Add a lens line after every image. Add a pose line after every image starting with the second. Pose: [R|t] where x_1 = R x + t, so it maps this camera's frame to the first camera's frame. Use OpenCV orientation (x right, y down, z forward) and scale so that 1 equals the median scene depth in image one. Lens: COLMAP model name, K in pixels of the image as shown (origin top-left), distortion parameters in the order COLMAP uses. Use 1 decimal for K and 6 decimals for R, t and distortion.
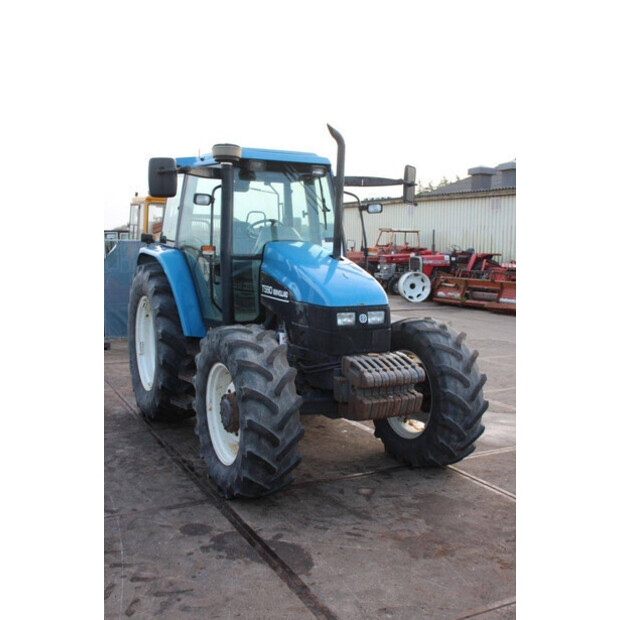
lens RADIAL K [[656.4, 0, 307.9], [0, 656.4, 312.0], [0, 0, 1]] dist [-0.035949, 0.000000]
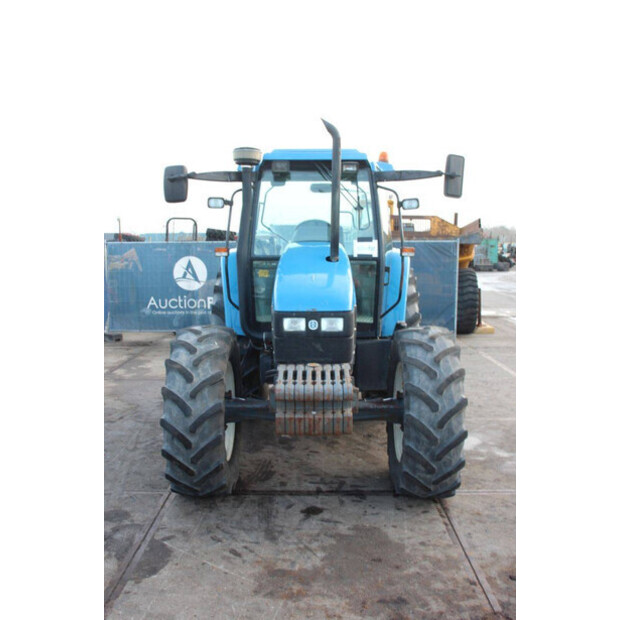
lens RADIAL K [[623.3, 0, 310.1], [0, 623.3, 306.7], [0, 0, 1]] dist [-0.035941, 0.000000]
pose [[0.889234, 0.036307, -0.456010, 0.481467], [-0.036052, 0.999307, 0.009260, -0.024117], [0.456031, 0.008206, 0.889926, 0.212483]]
